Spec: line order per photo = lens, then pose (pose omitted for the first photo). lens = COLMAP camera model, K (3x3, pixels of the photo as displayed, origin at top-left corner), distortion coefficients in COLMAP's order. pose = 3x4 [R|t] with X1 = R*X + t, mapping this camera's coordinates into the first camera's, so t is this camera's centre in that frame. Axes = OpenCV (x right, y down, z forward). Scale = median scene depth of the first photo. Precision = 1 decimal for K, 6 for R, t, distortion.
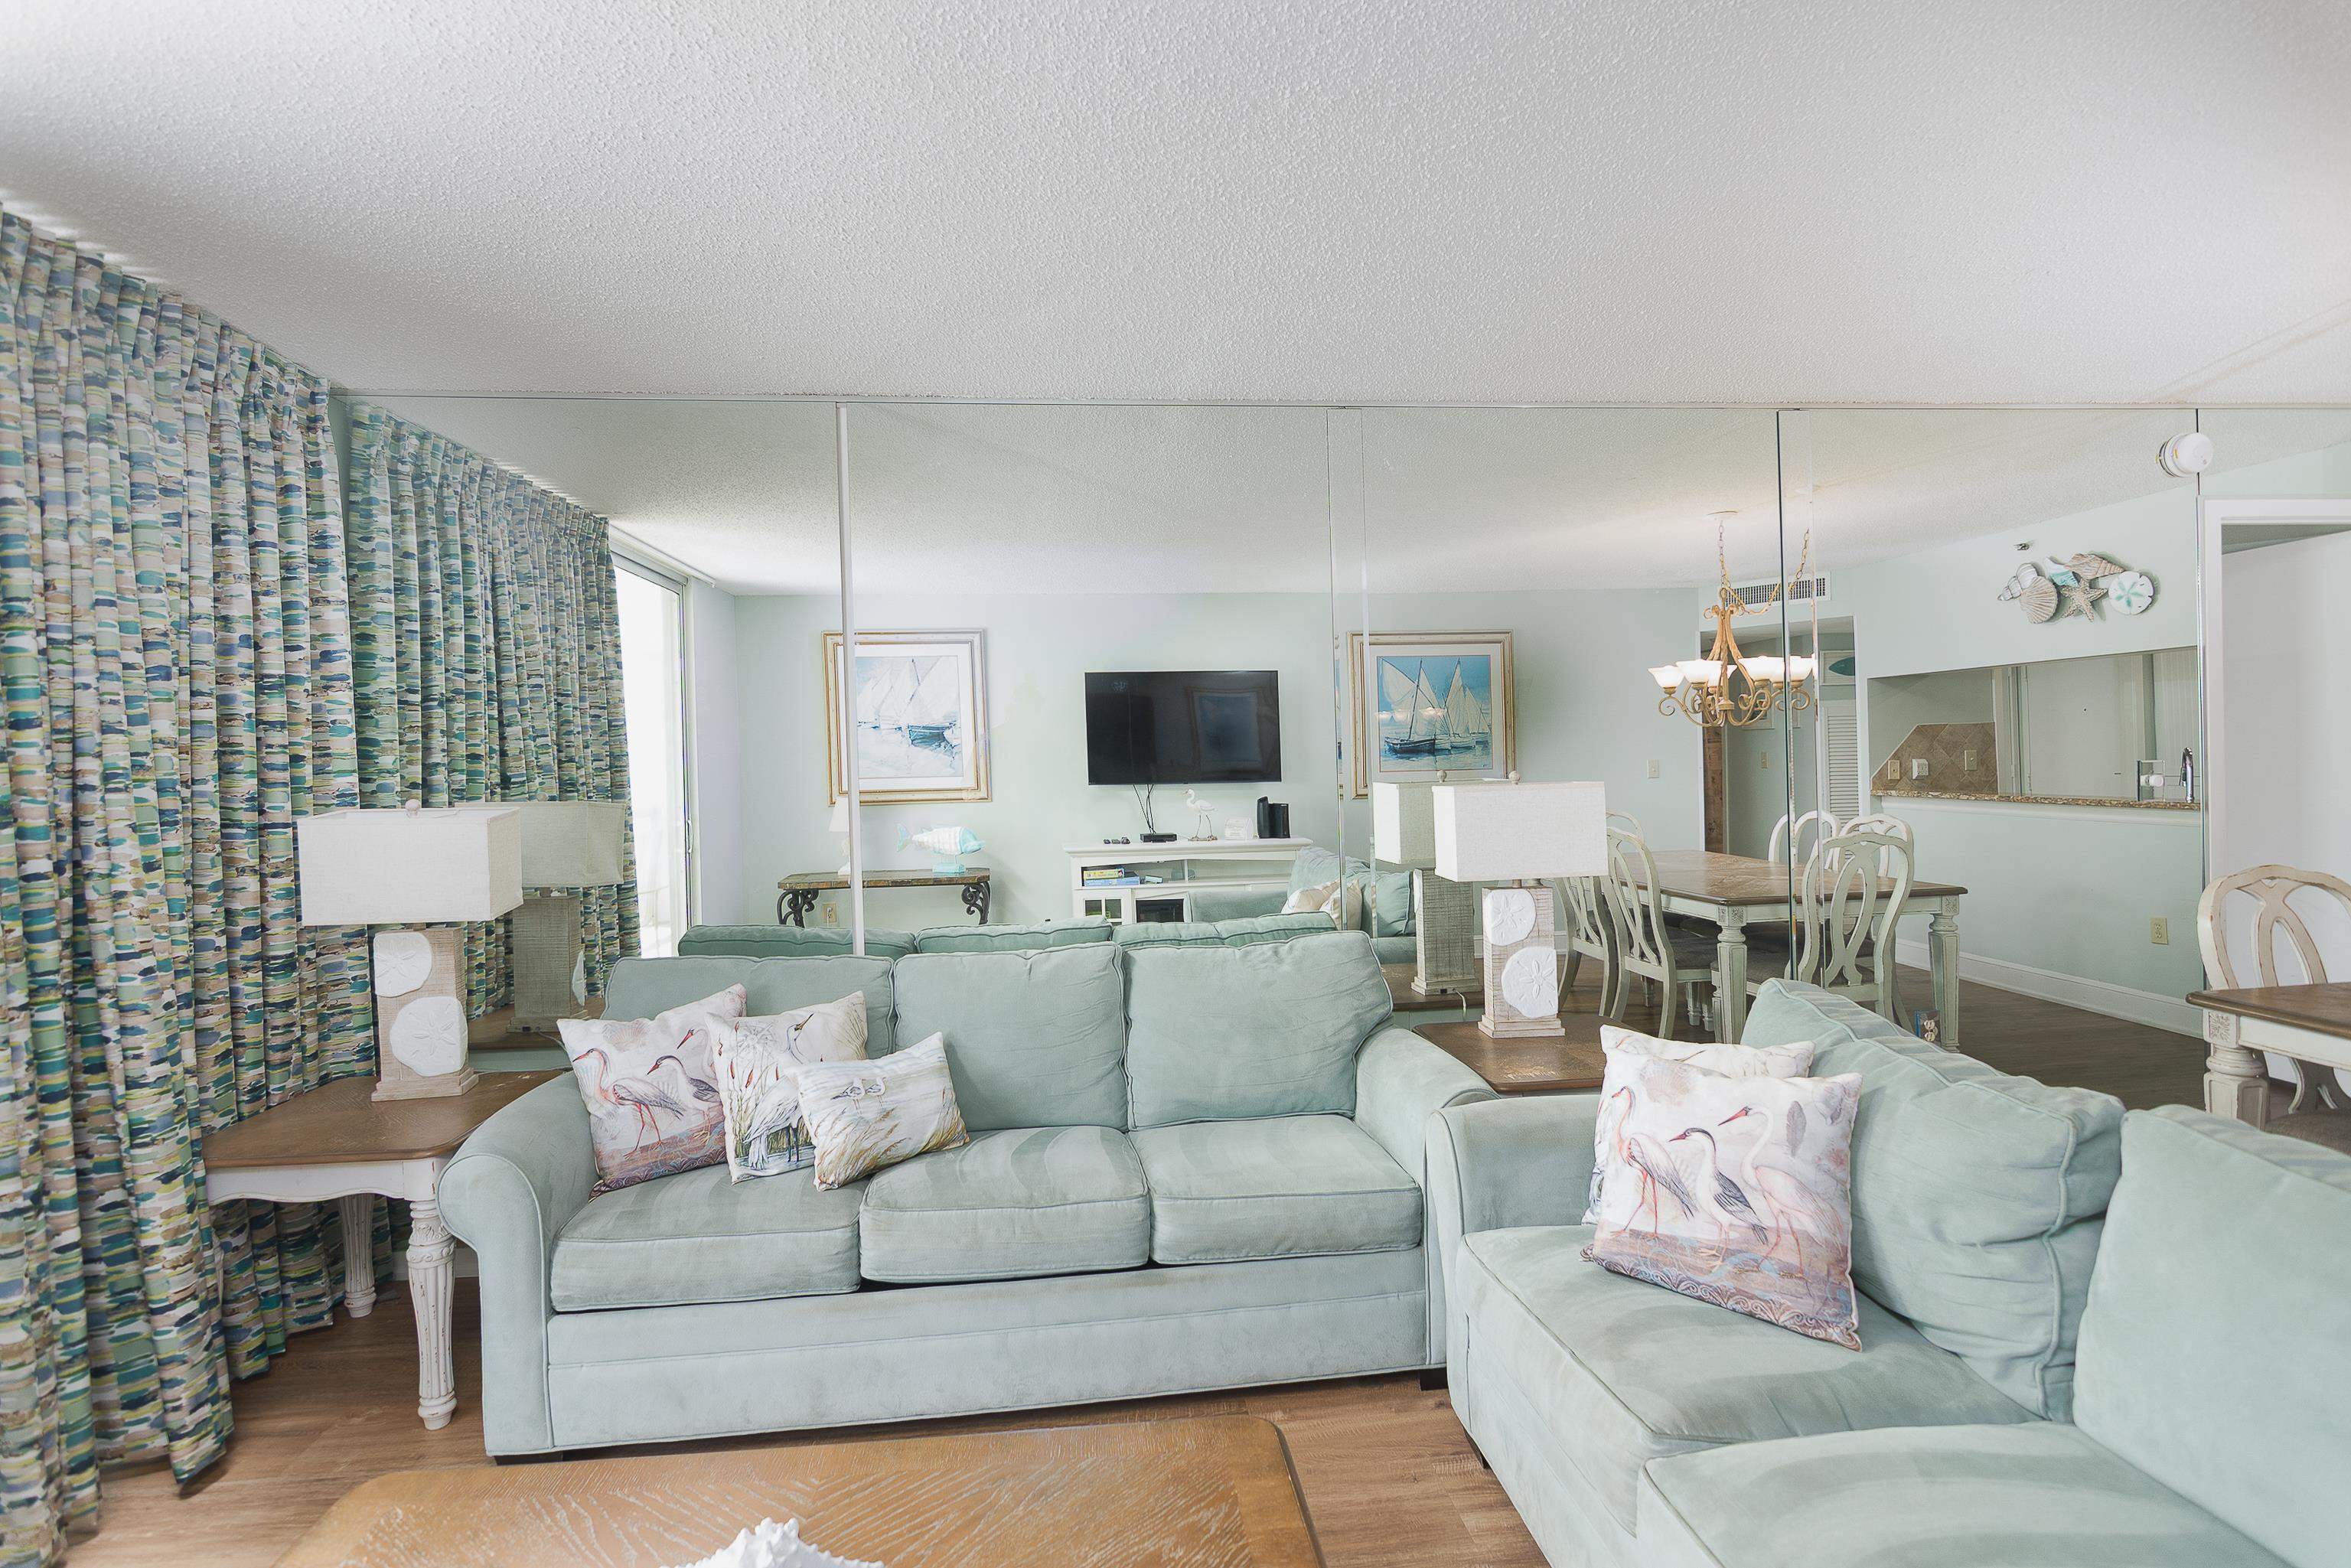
lens RADIAL K [[1123.2, 0, 1173.1], [0, 1123.2, 783.2], [0, 0, 1]] dist [-0.018531, -0.000125]
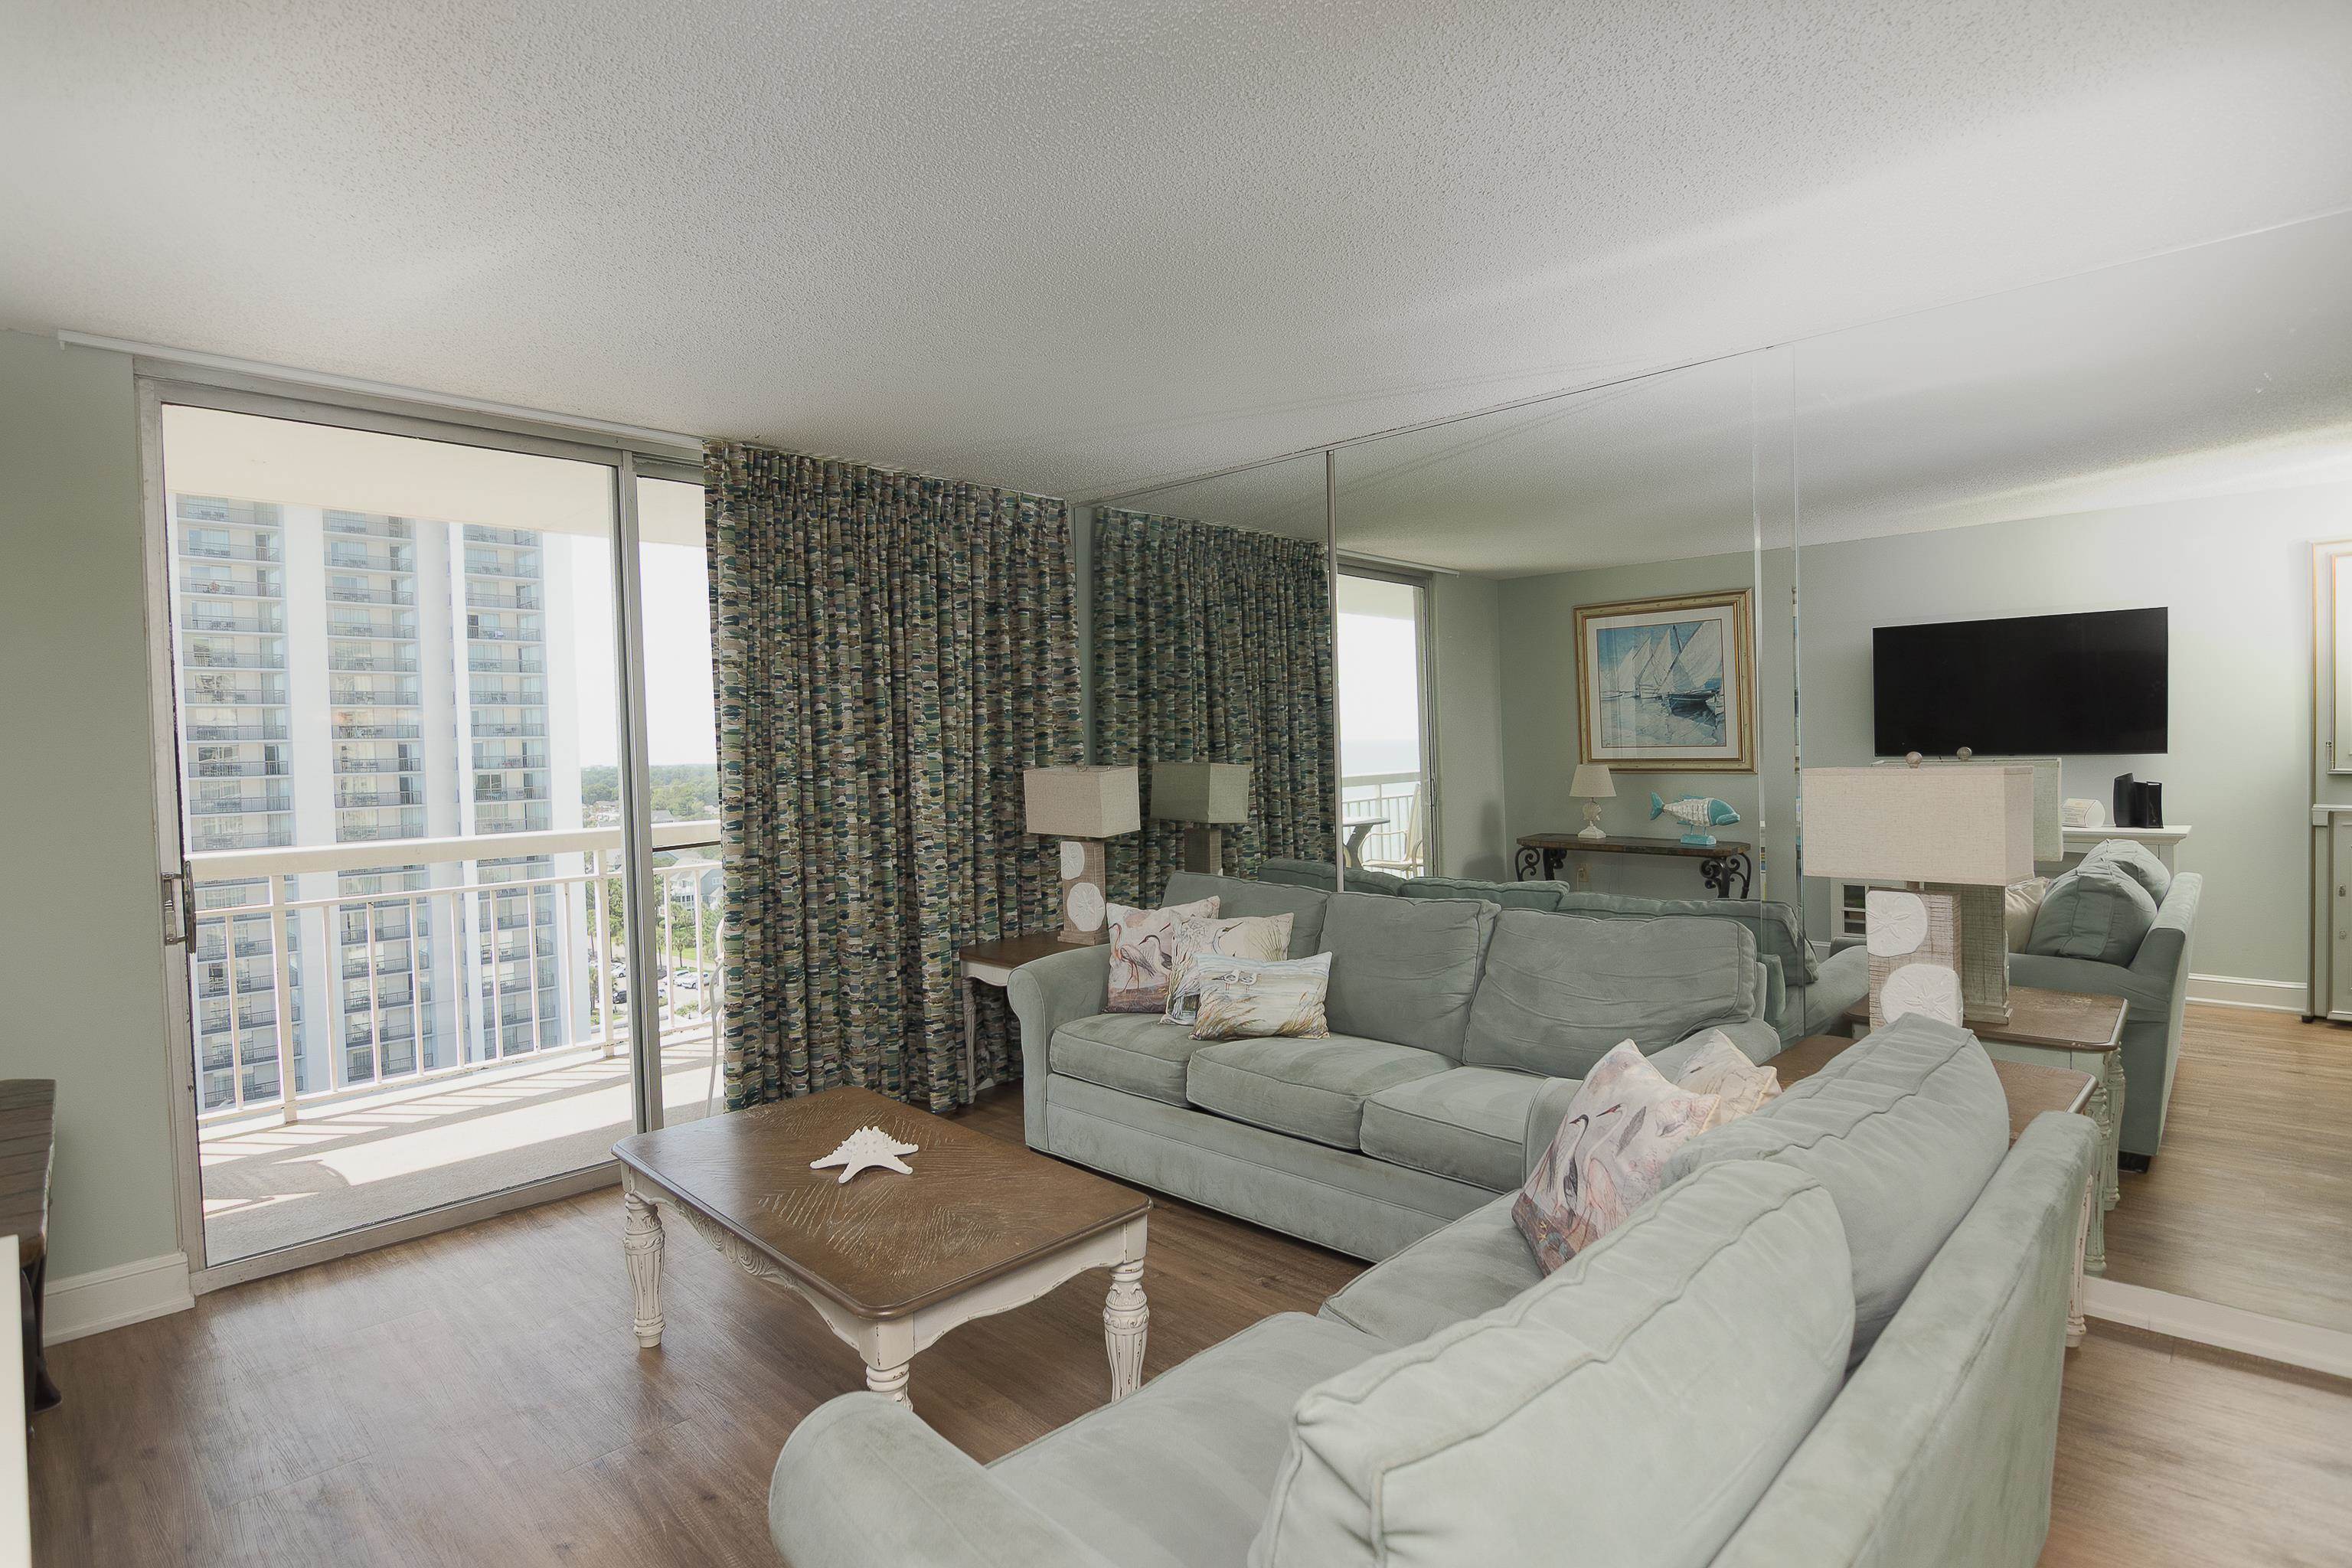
lens RADIAL K [[1152.6, 0, 1170.8], [0, 1152.6, 780.2], [0, 0, 1]] dist [-0.005576, -0.007672]
pose [[0.634600, 0.032511, -0.772157, 0.727588], [-0.007031, 0.999316, 0.036297, -0.018667], [0.772809, -0.017605, 0.634395, 0.043886]]
